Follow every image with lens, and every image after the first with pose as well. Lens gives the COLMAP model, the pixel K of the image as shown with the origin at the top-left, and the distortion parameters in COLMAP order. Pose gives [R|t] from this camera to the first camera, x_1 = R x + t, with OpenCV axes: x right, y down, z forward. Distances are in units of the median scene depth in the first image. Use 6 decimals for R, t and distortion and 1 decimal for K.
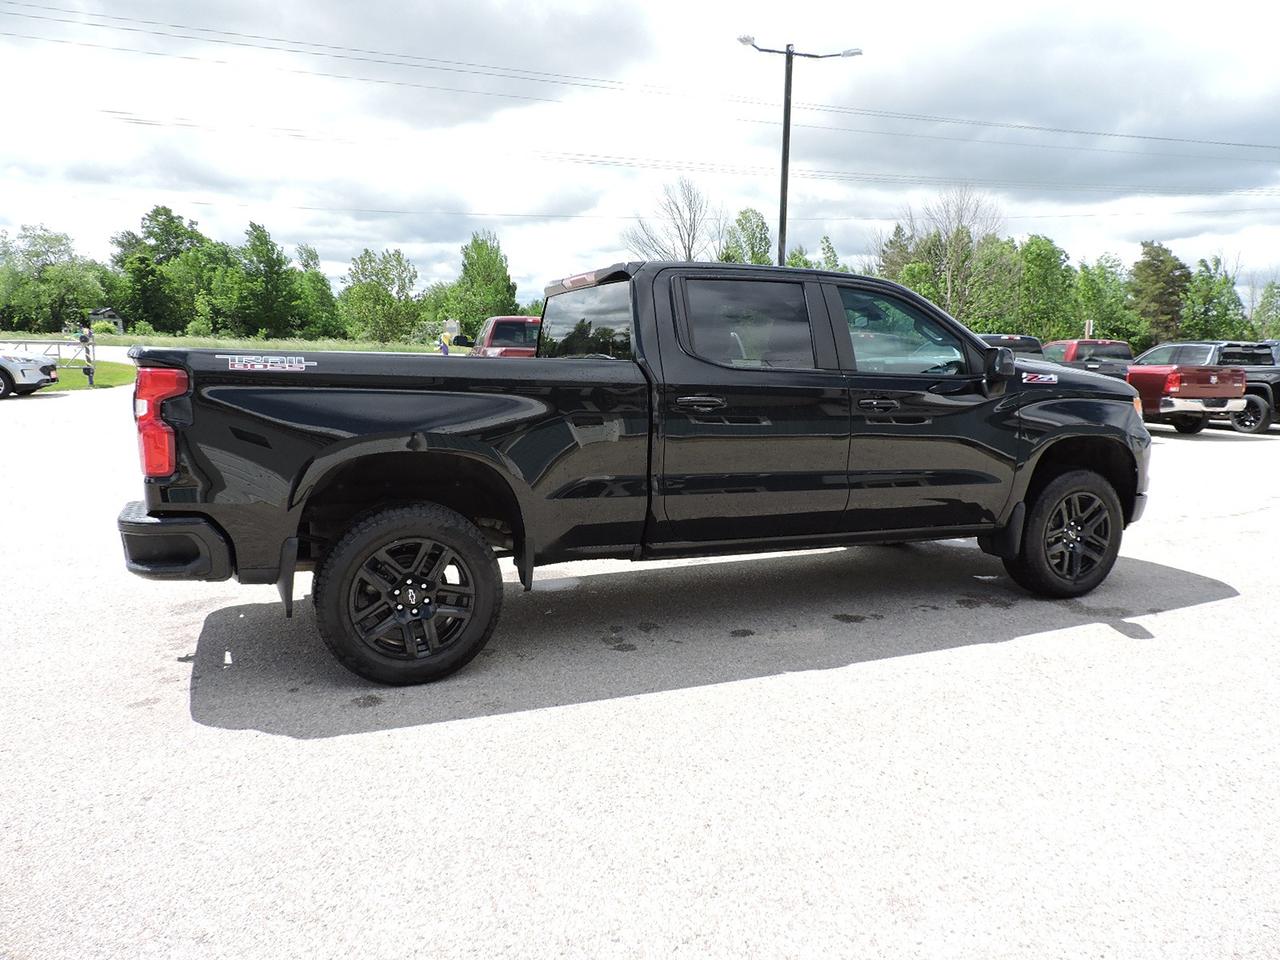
lens RADIAL K [[920.2, 0, 640.0], [0, 920.2, 480.0], [0, 0, 1]] dist [-0.011909, -0.007677]
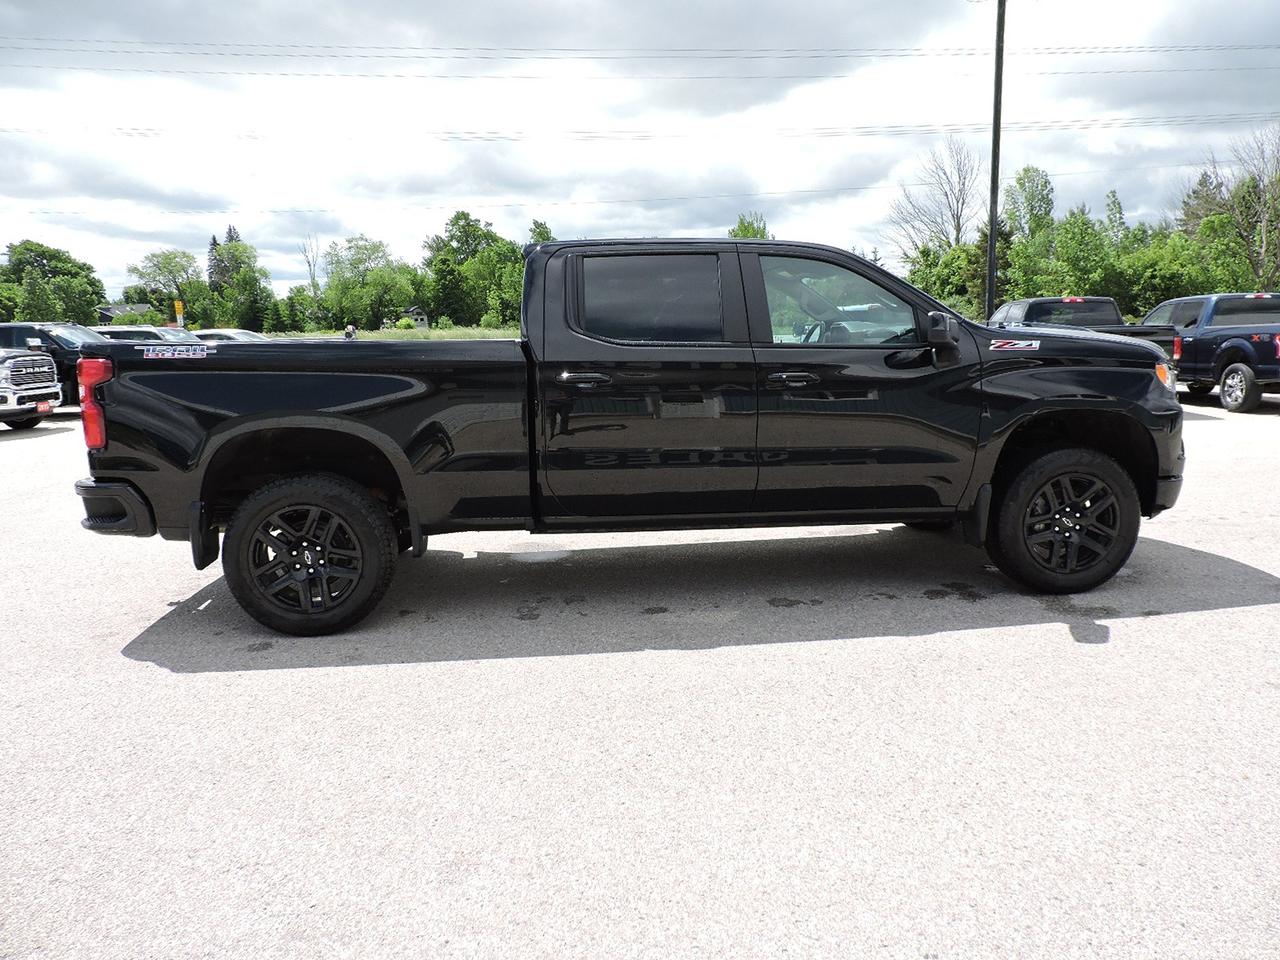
lens RADIAL K [[920.2, 0, 640.0], [0, 920.2, 480.0], [0, 0, 1]] dist [-0.011909, -0.007677]
pose [[0.951028, 0.013911, -0.308792, 0.348905], [-0.007660, 0.999741, 0.021446, 0.003701], [0.309011, -0.018030, 0.950888, 0.044253]]
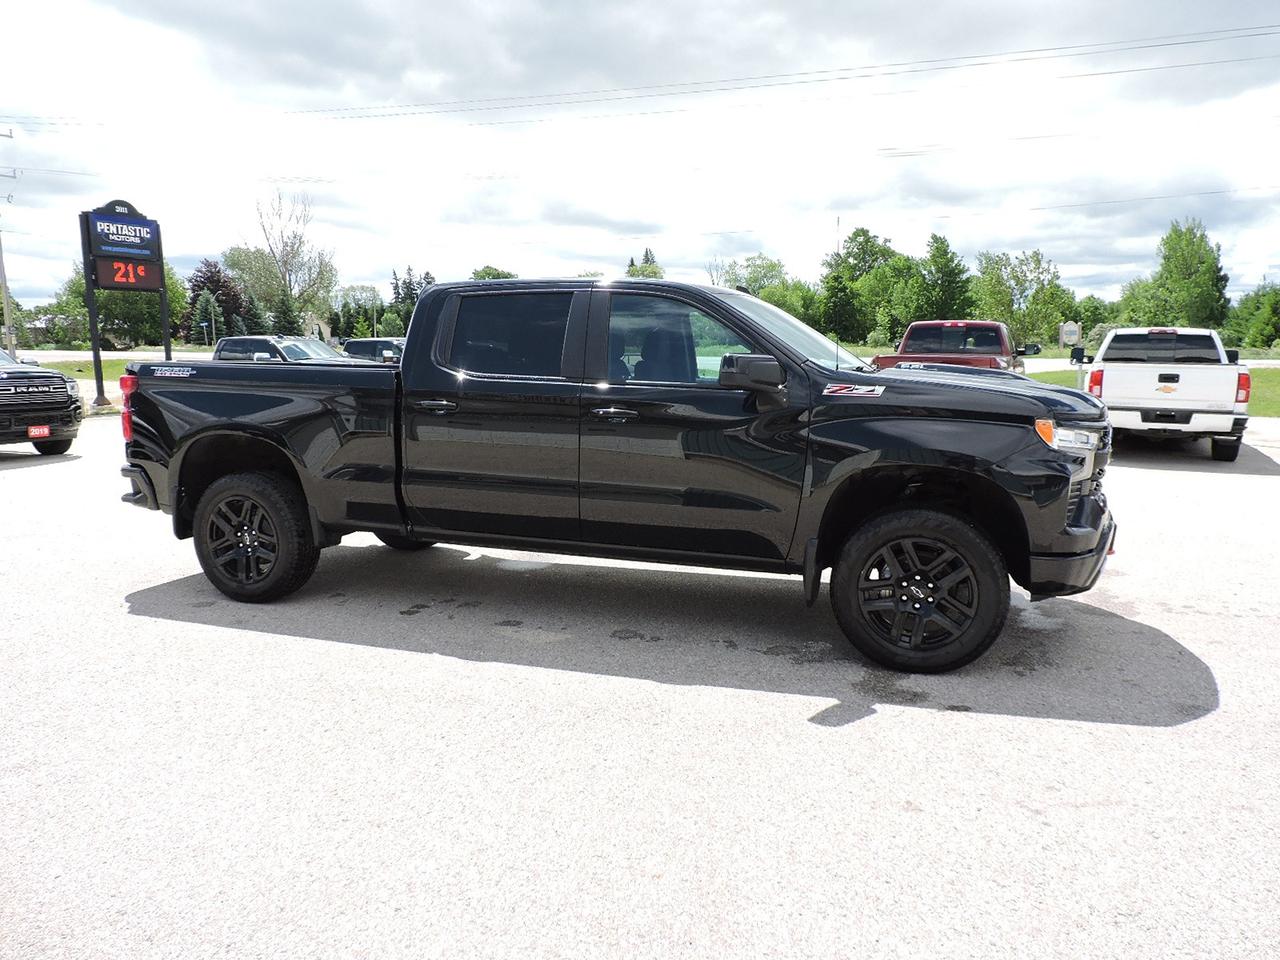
lens RADIAL K [[920.2, 0, 640.0], [0, 920.2, 480.0], [0, 0, 1]] dist [-0.011909, -0.007677]
pose [[0.722220, 0.077221, -0.687340, 0.814805], [-0.081926, 0.996303, 0.025848, -0.034352], [0.686795, 0.037643, 0.725876, 0.275832]]
